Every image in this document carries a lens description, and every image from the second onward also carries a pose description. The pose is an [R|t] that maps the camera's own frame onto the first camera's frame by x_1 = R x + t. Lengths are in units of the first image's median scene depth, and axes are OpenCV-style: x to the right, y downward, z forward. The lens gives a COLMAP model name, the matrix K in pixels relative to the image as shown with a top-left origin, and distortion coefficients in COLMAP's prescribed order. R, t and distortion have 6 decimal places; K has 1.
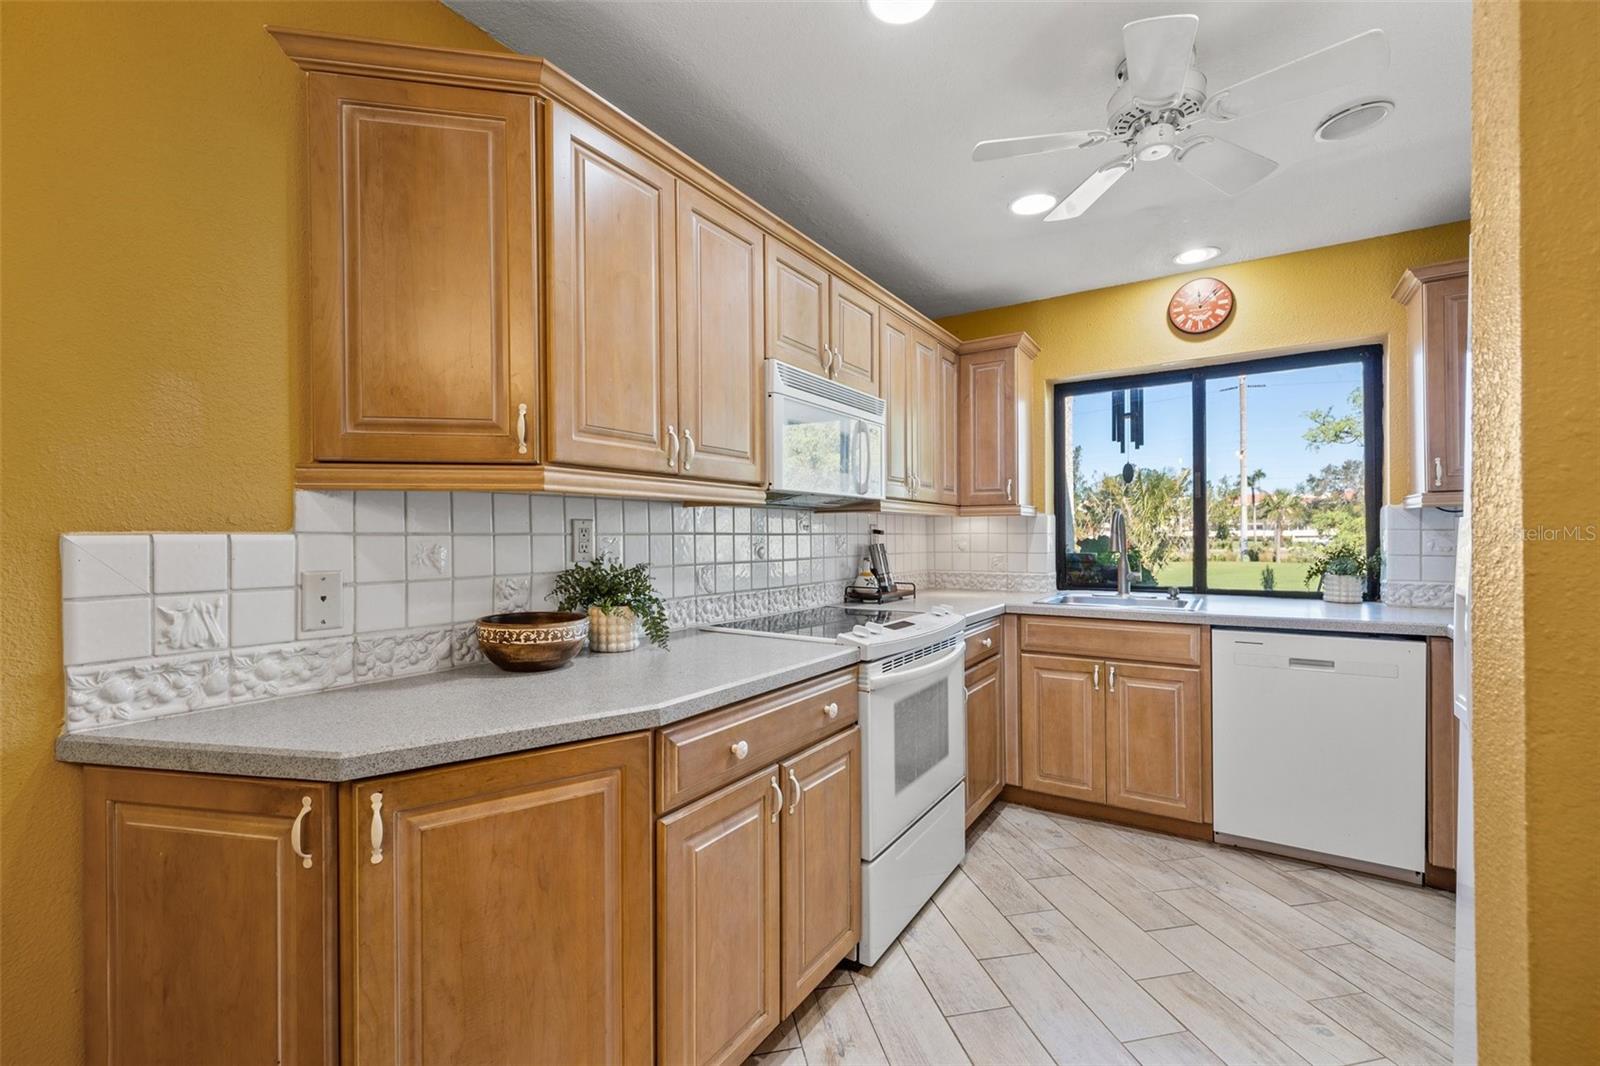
lens RADIAL K [[677.6, 0, 800.0], [0, 677.6, 533.0], [0, 0, 1]] dist [0.003755, 0.000077]
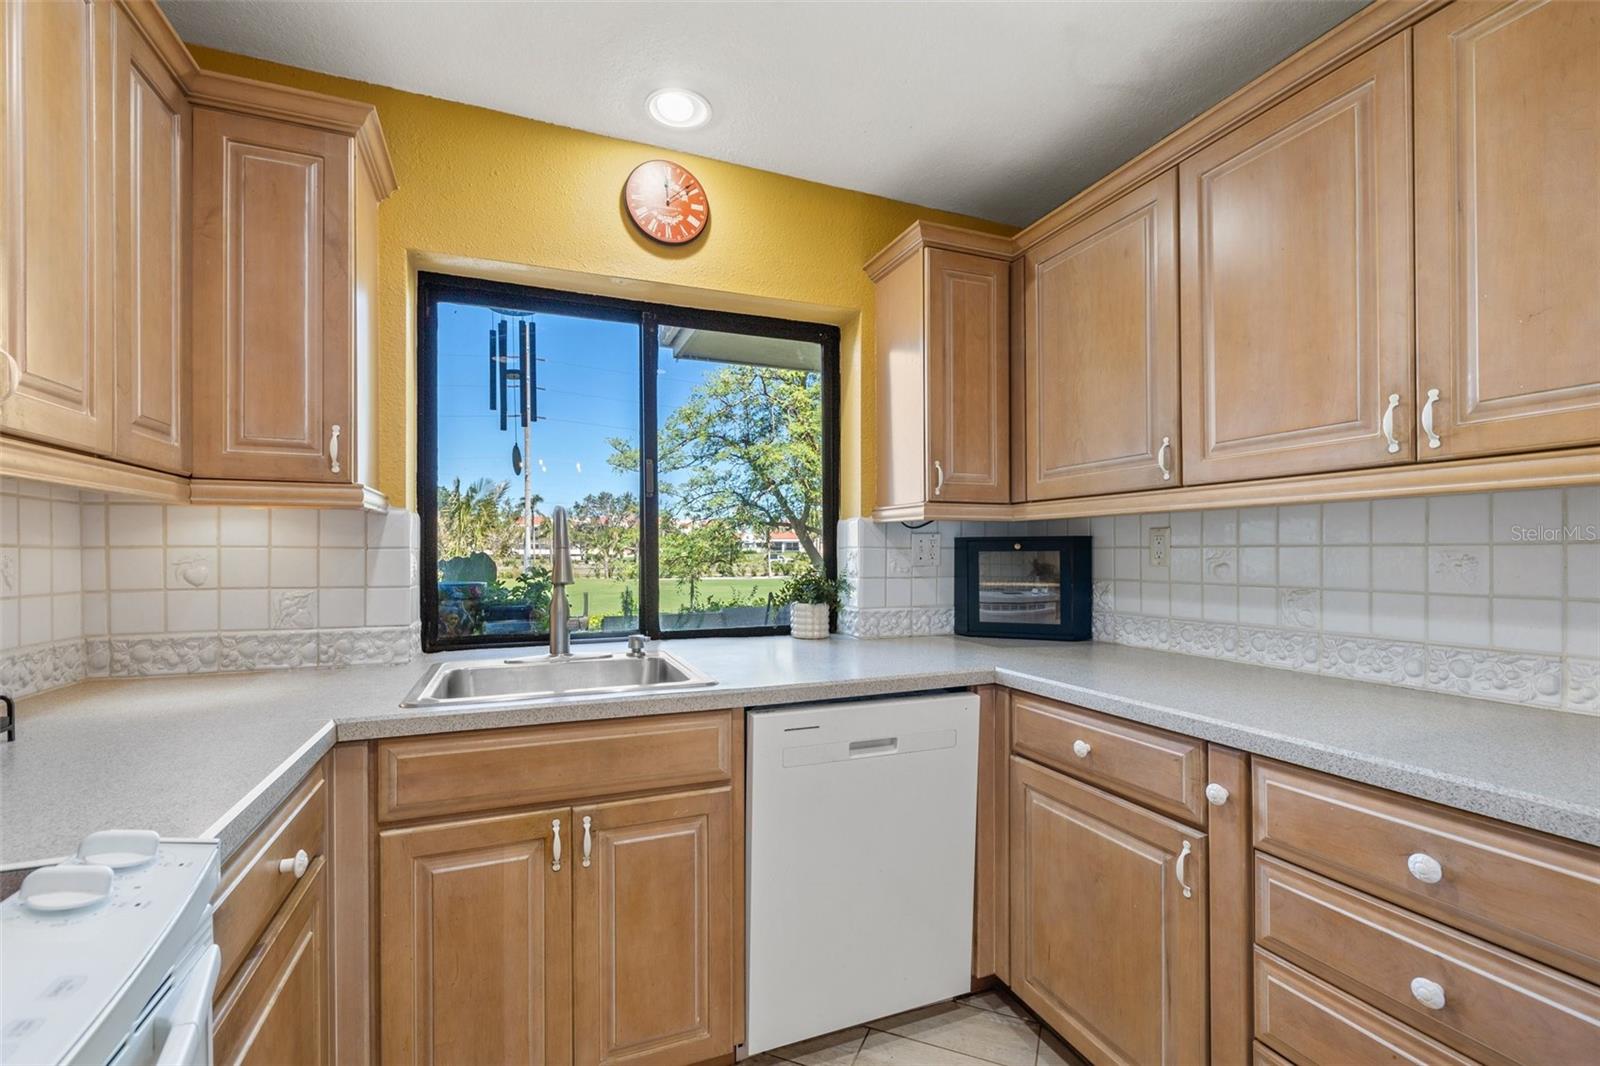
lens RADIAL K [[685.1, 0, 794.0], [0, 685.1, 555.7], [0, 0, 1]] dist [0.001412, -0.000261]
pose [[0.575950, 0.001376, 0.817484, 0.113625], [-0.007159, 0.999969, 0.003361, 0.002735], [-0.817454, -0.007788, 0.575941, 0.489338]]
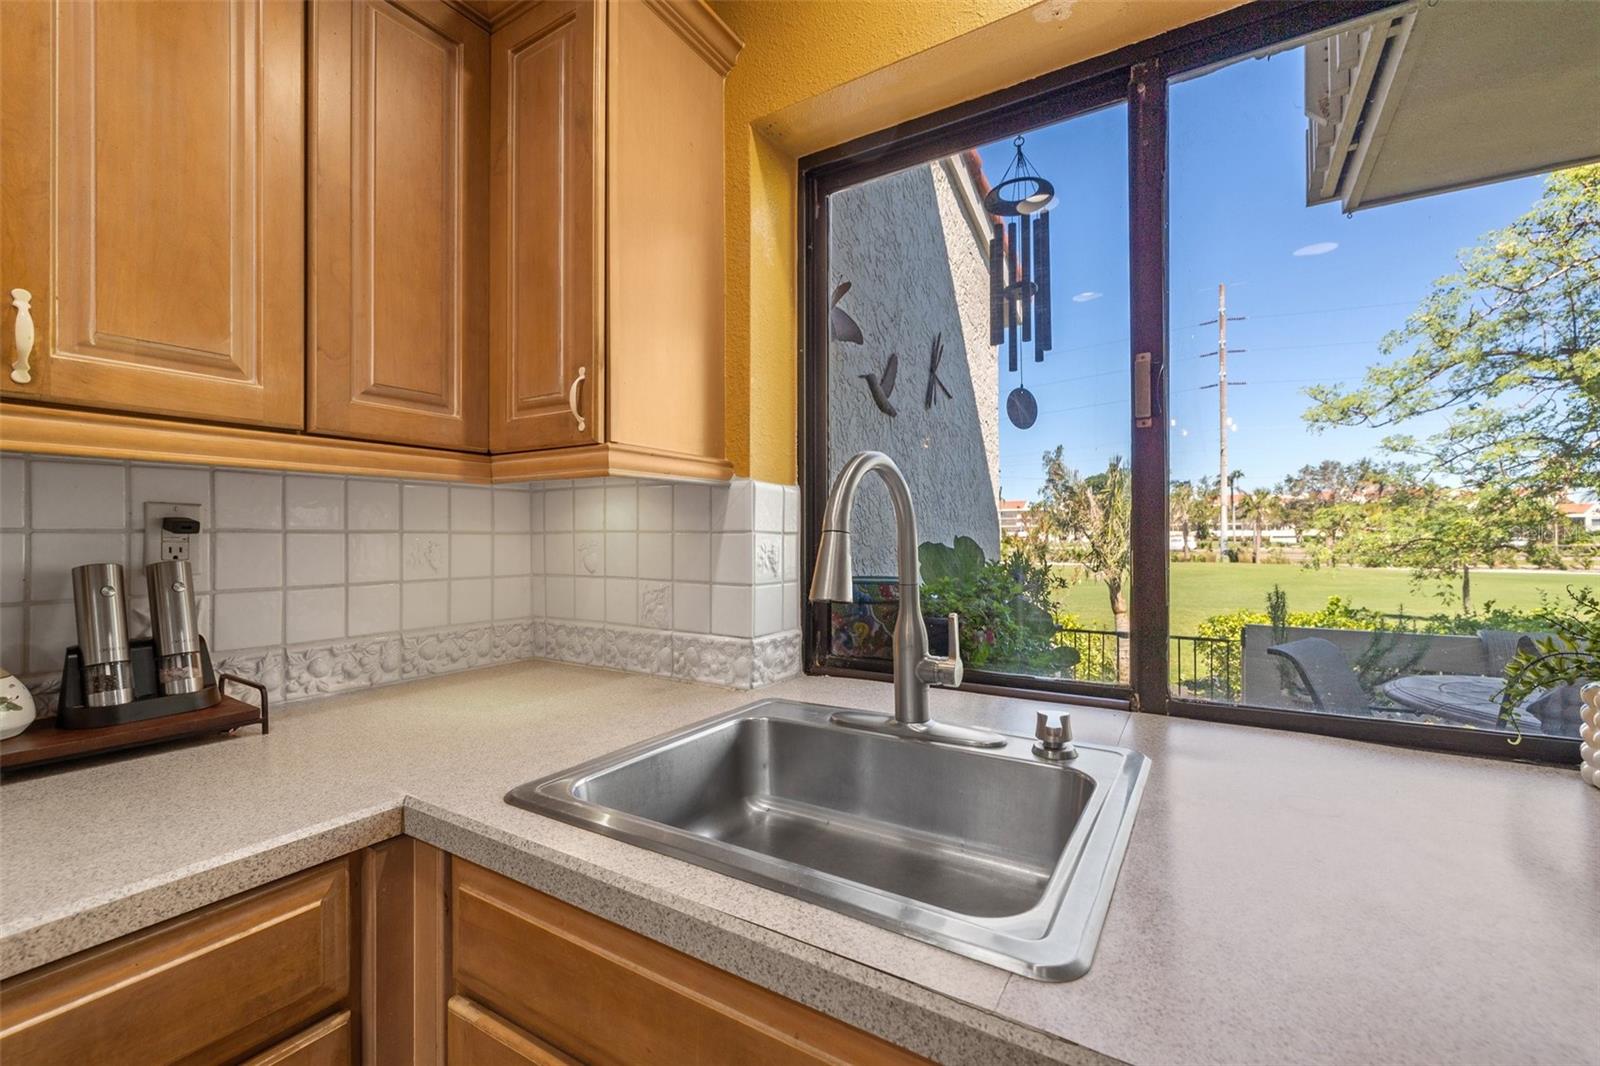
lens RADIAL K [[678.0, 0, 803.8], [0, 678.0, 532.4], [0, 0, 1]] dist [-0.001308, 0.004040]
pose [[0.999655, 0.003832, 0.025970, 0.405353], [-0.003873, 0.999991, 0.001505, 0.000191], [-0.025964, -0.001605, 0.999662, 0.661601]]
